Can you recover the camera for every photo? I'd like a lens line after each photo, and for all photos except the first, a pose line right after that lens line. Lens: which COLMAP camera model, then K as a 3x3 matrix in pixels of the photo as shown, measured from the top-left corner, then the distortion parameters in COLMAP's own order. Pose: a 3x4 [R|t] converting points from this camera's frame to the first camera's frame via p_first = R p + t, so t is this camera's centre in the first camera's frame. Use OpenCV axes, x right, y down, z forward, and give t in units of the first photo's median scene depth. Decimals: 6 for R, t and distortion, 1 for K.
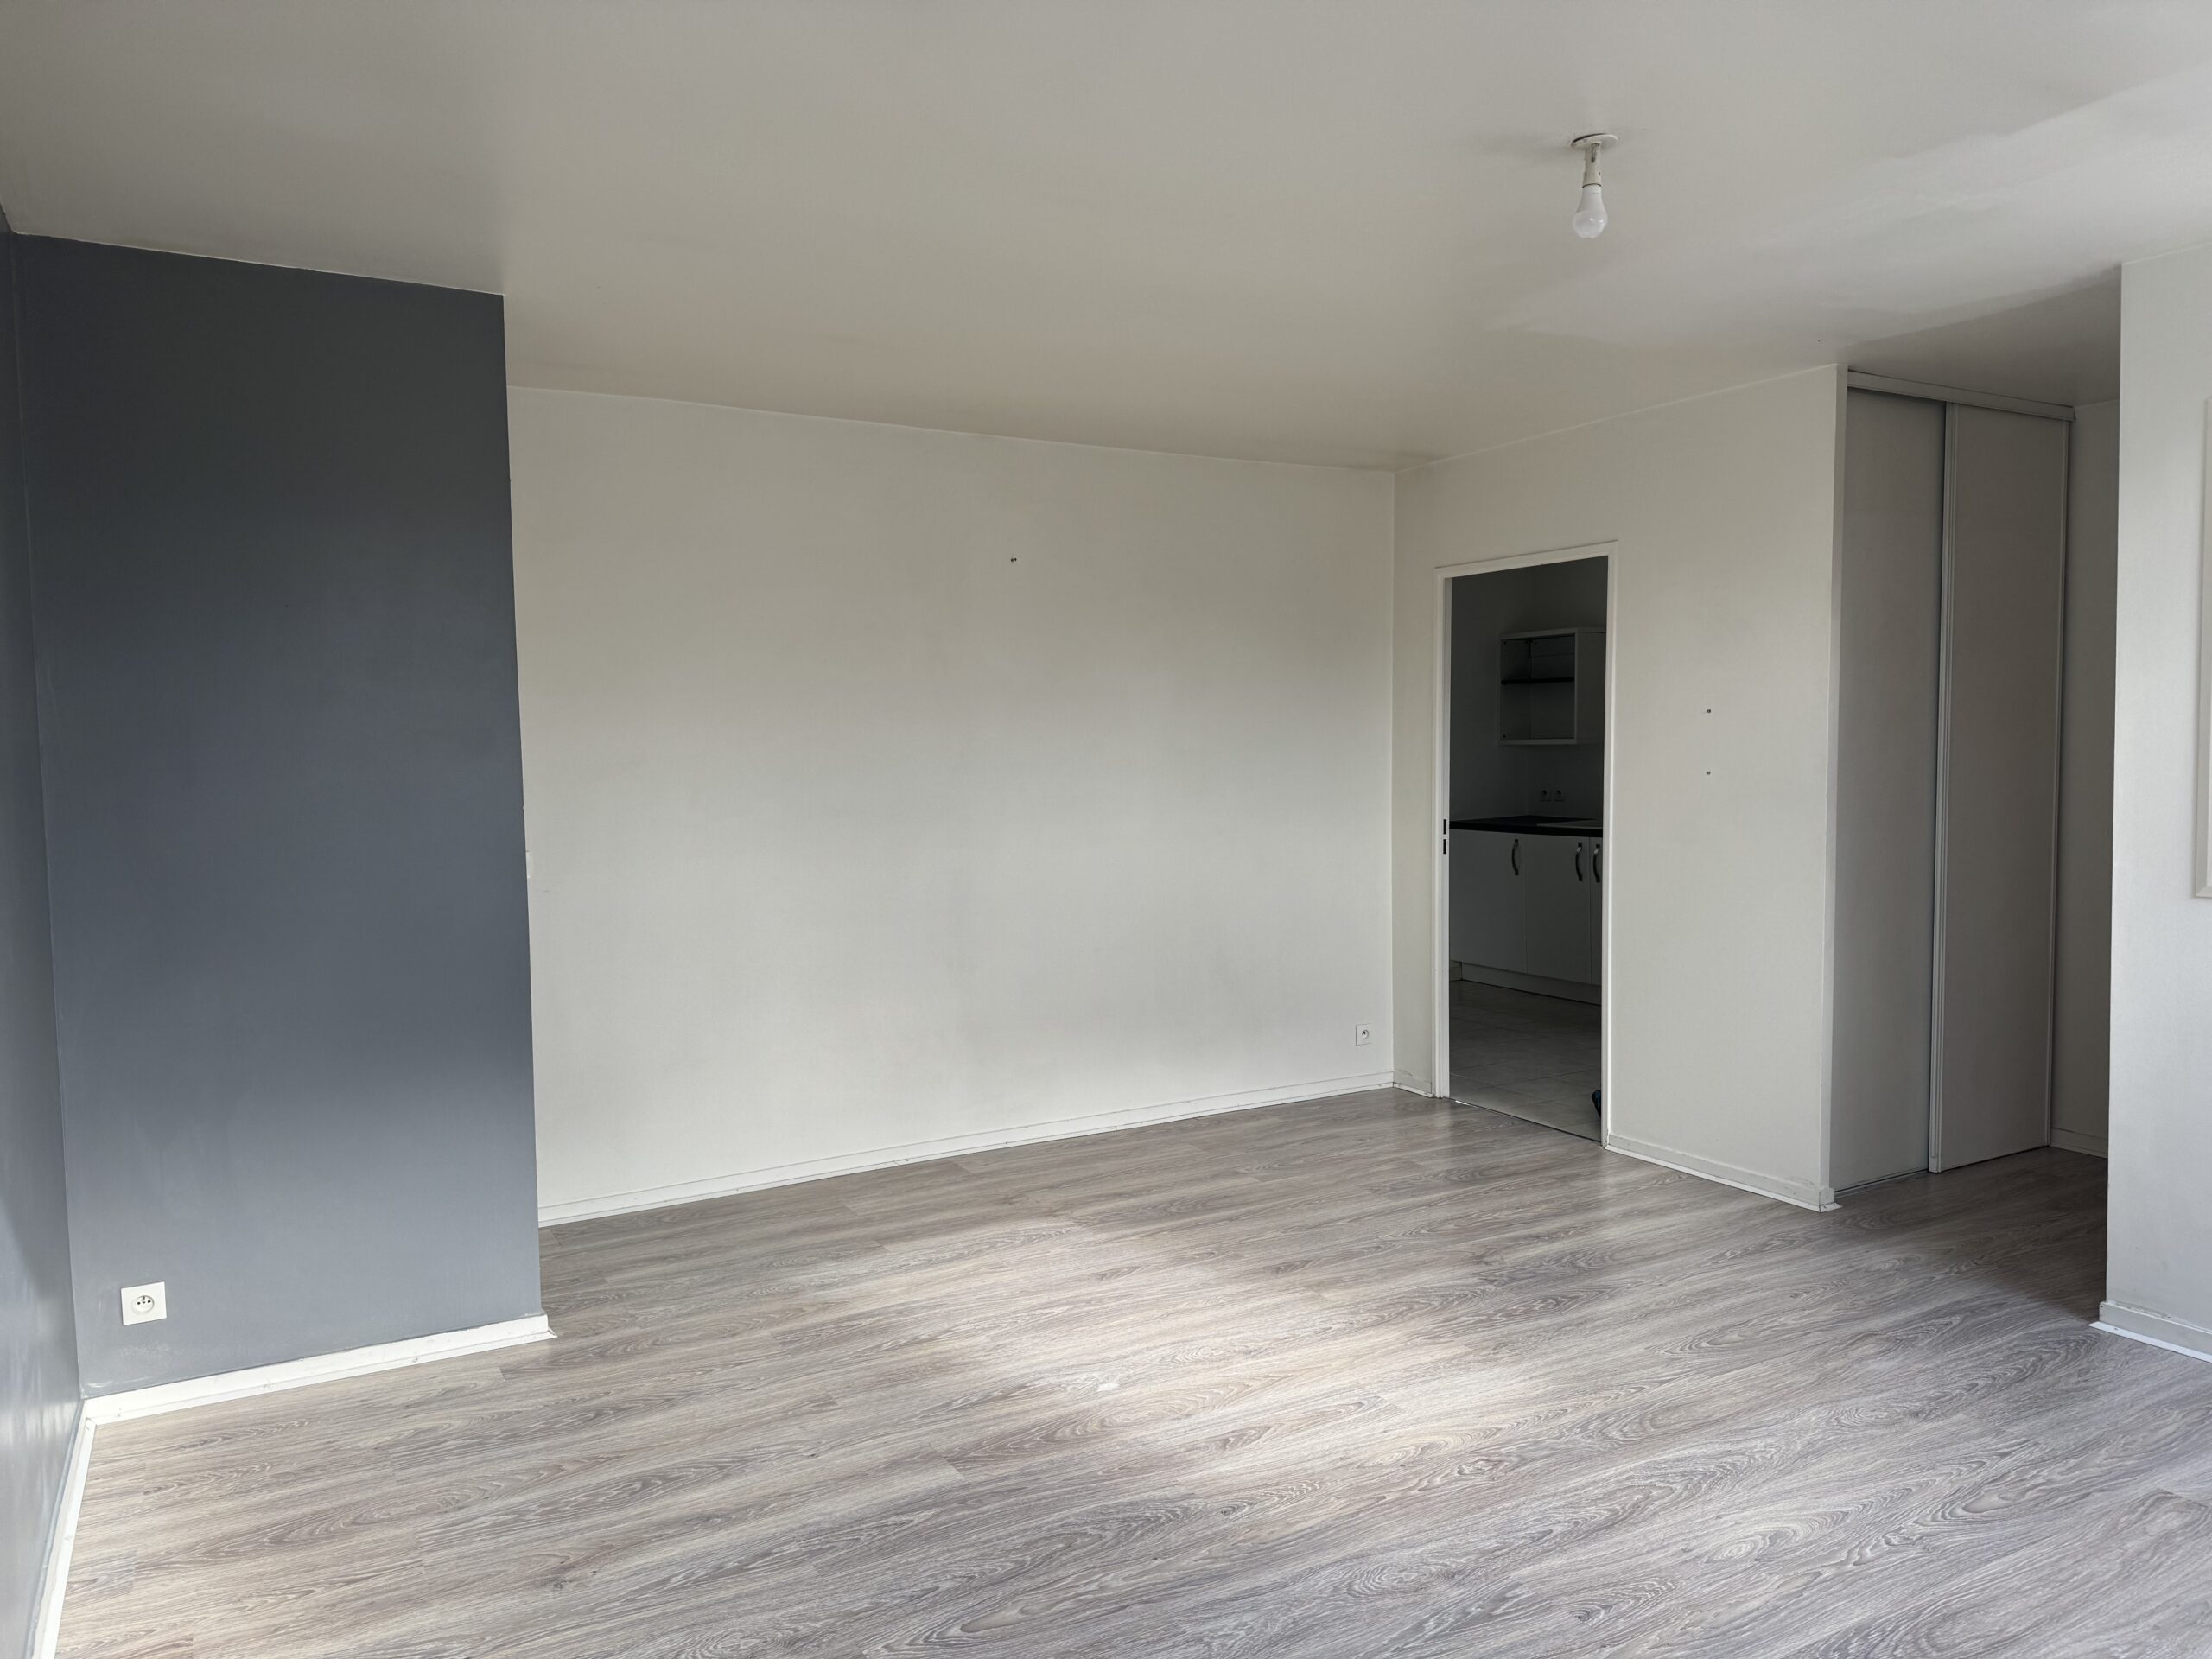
lens RADIAL K [[1558.4, 0, 1107.6], [0, 1558.4, 829.5], [0, 0, 1]] dist [0.049529, -0.054286]
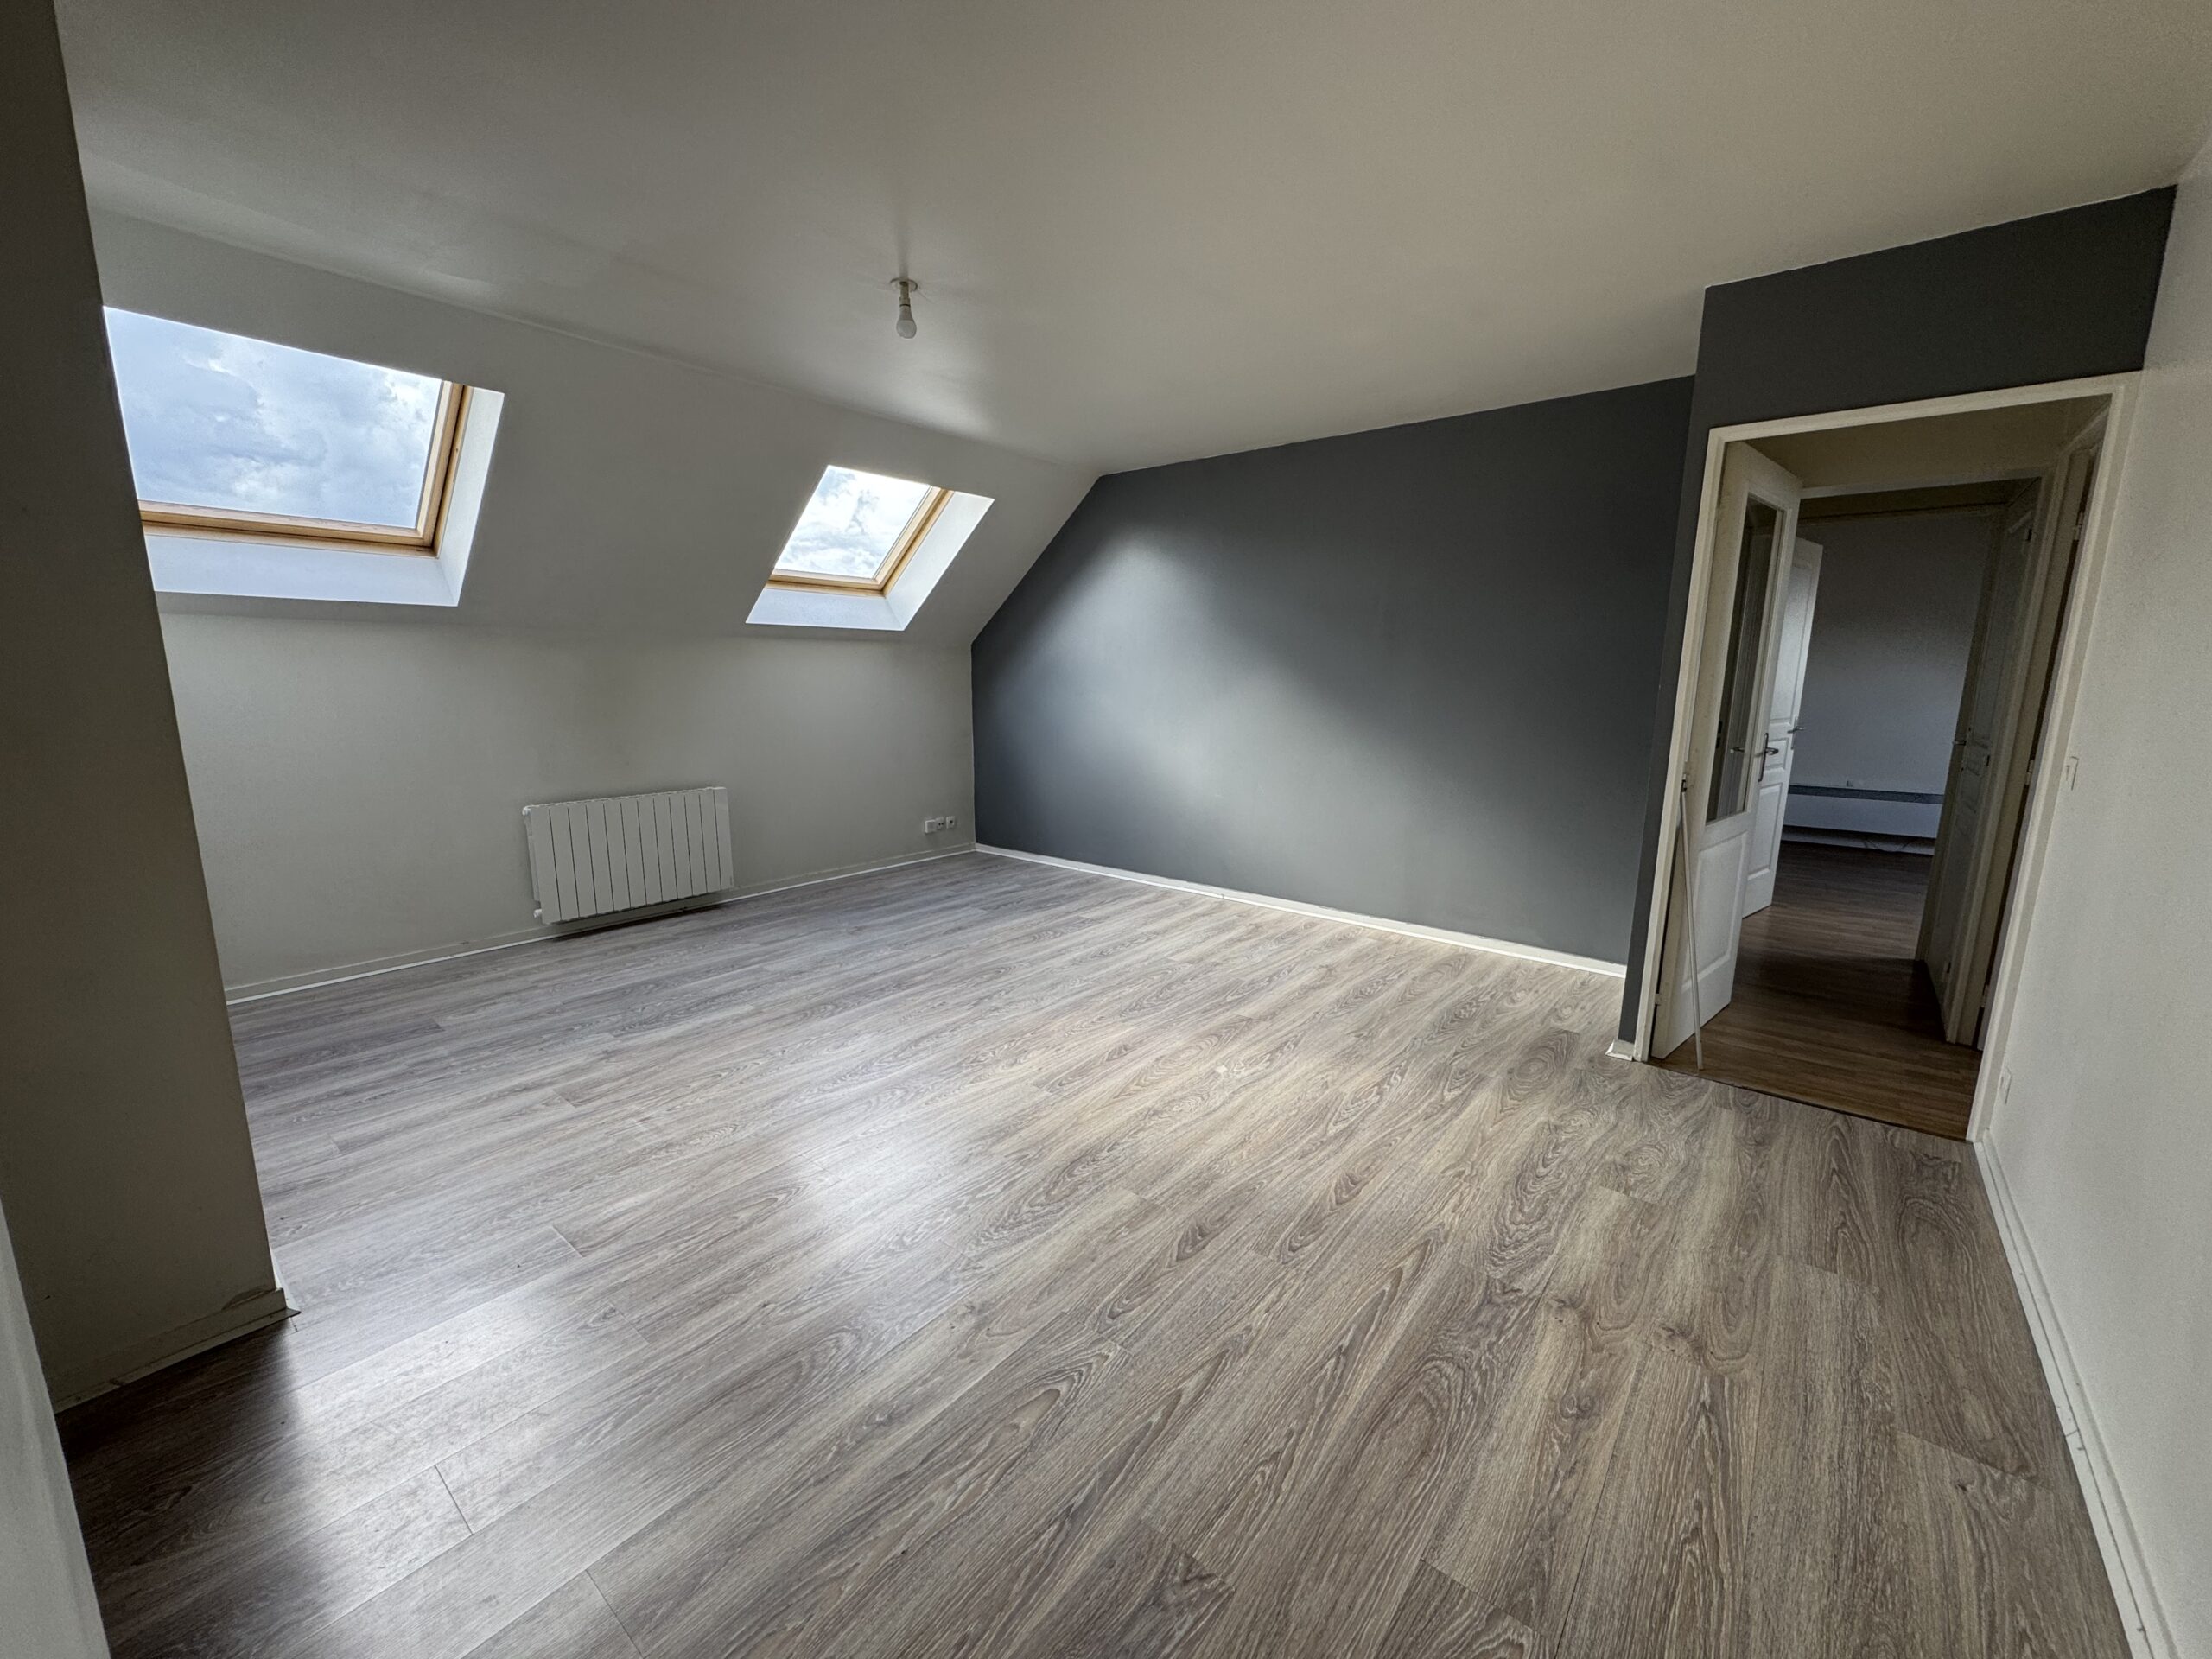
lens RADIAL K [[884.0, 0, 1105.0], [0, 884.0, 826.9], [0, 0, 1]] dist [-0.003550, 0.000687]
pose [[-0.934854, 0.069433, -0.348176, 0.434469], [-0.014073, 0.972672, 0.231756, -0.081115], [0.354752, 0.221558, -0.908330, 1.881559]]
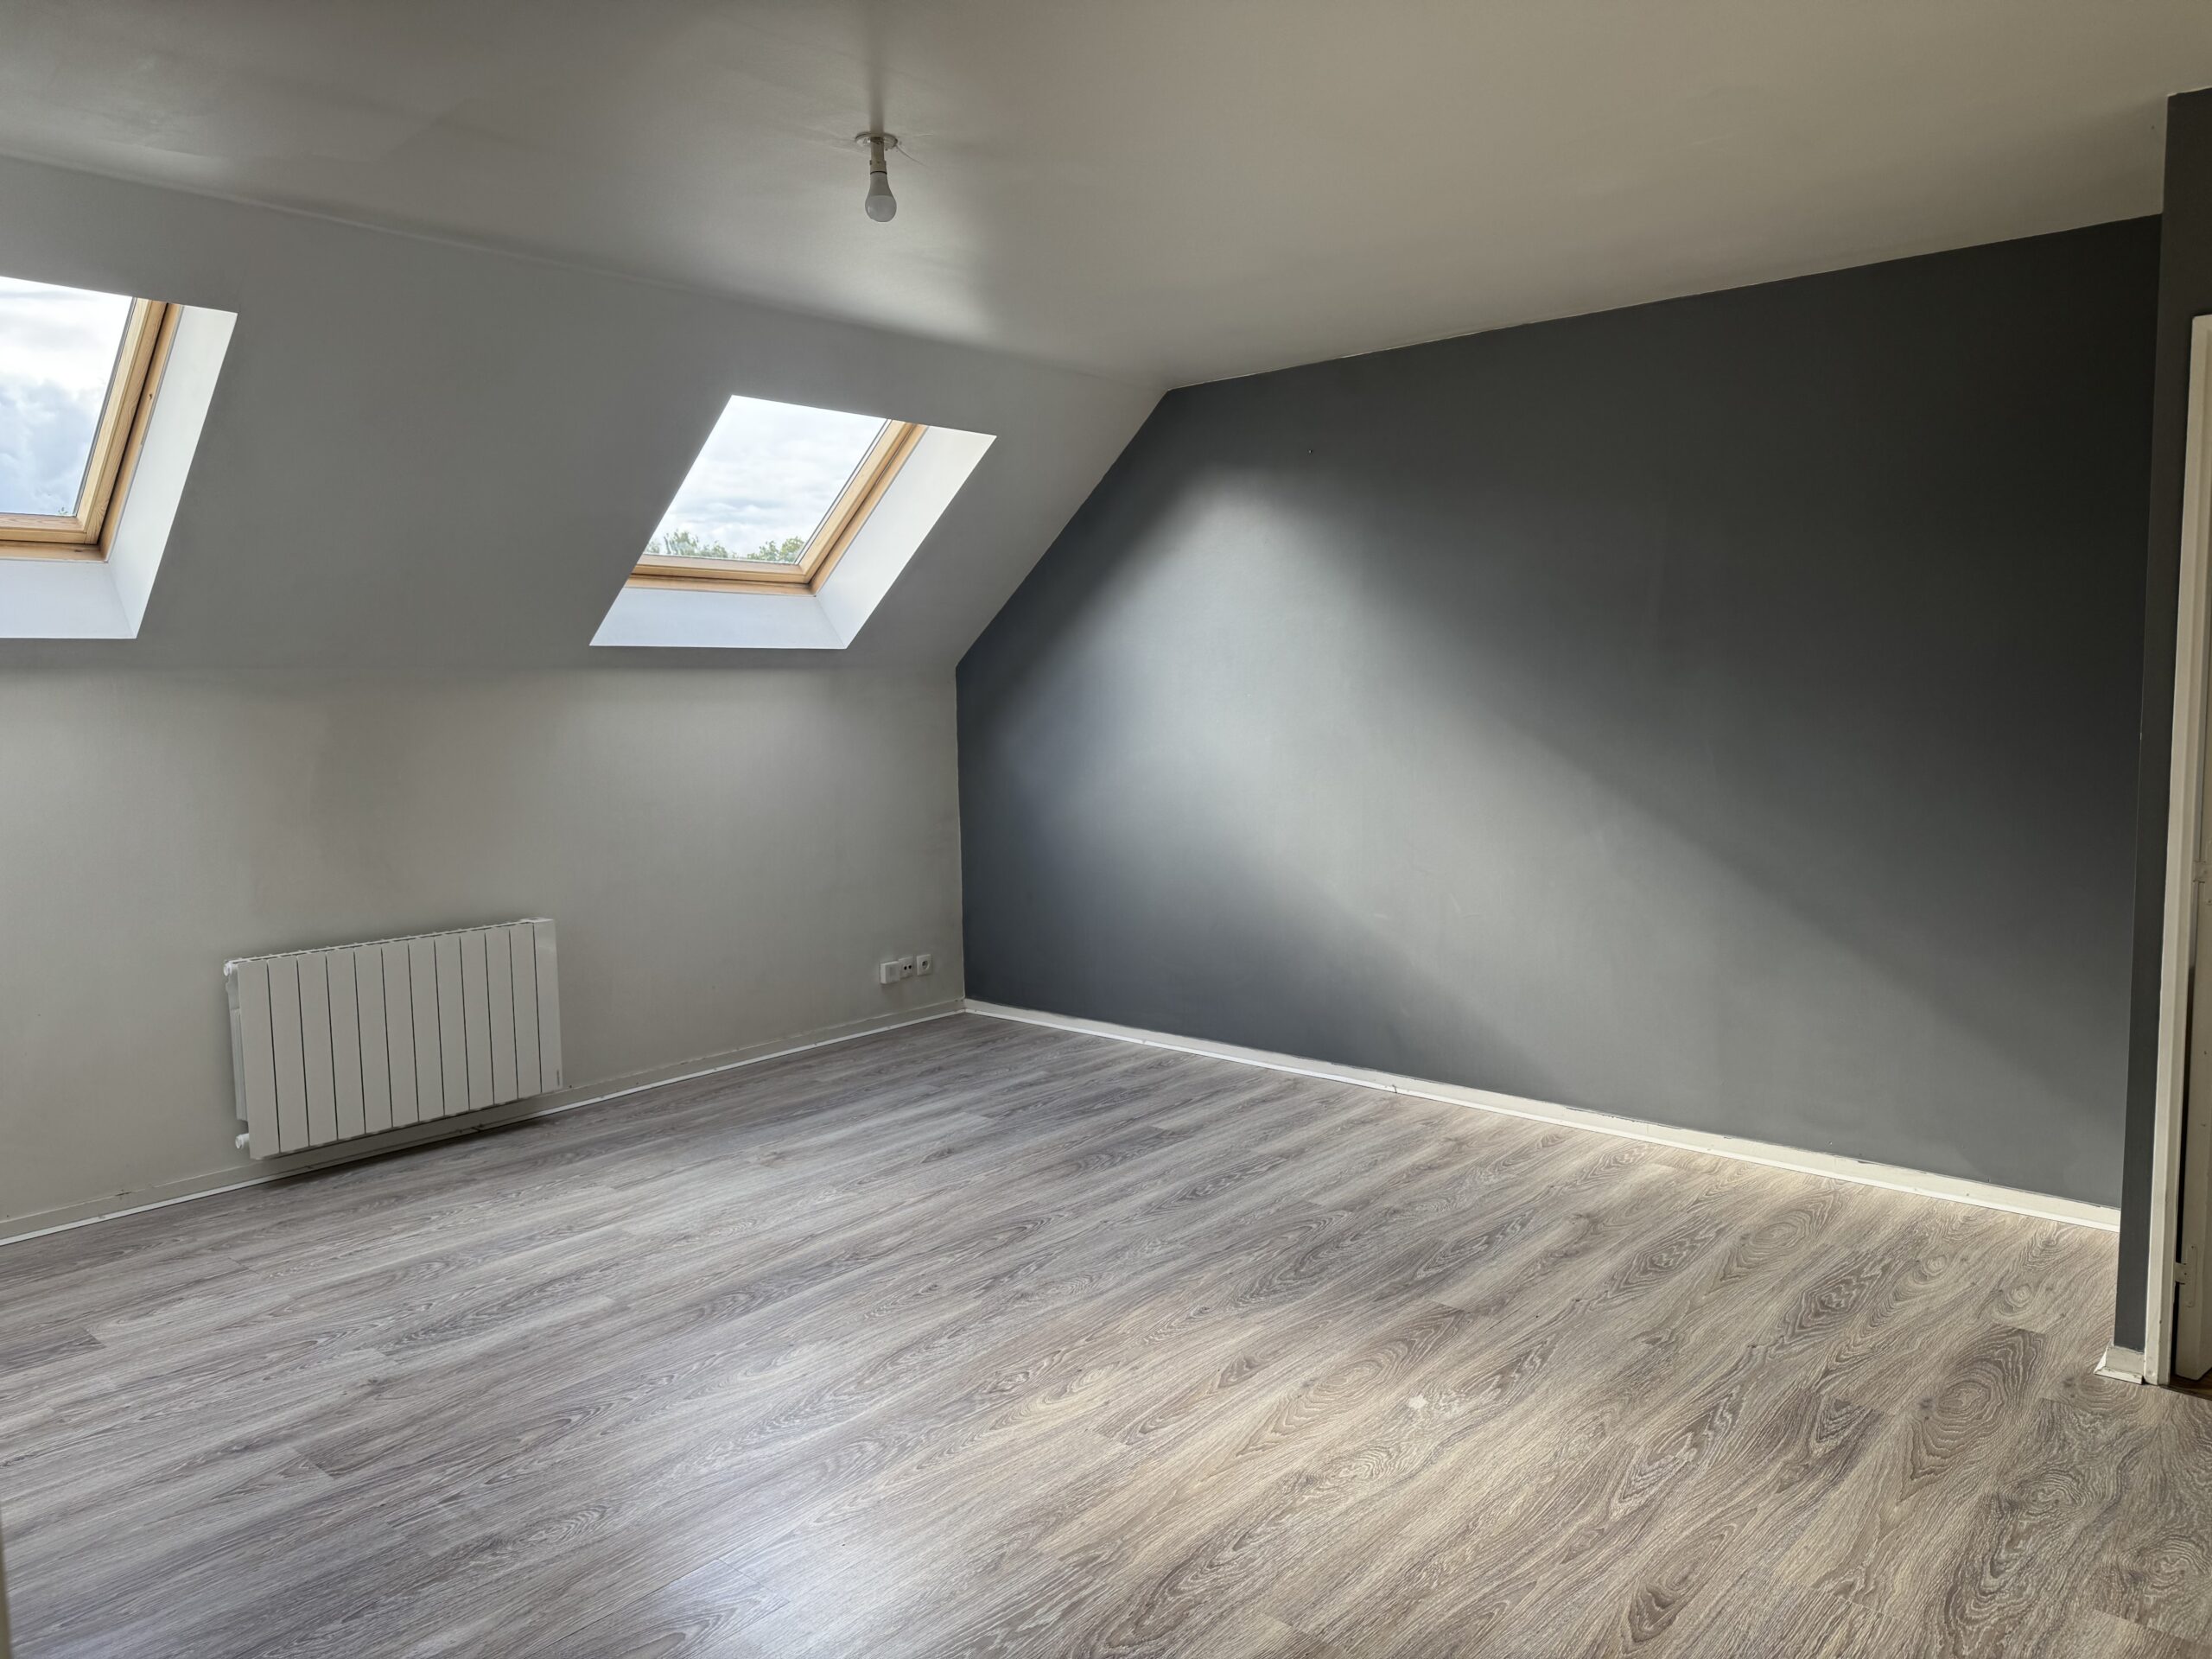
lens RADIAL K [[1558.4, 0, 1106.1], [0, 1558.4, 815.9], [0, 0, 1]] dist [0.049529, -0.054286]
pose [[-0.945872, 0.058875, -0.319154, 0.482437], [0.011972, 0.989068, 0.146975, -0.120179], [0.324318, 0.135198, -0.936237, 1.929942]]
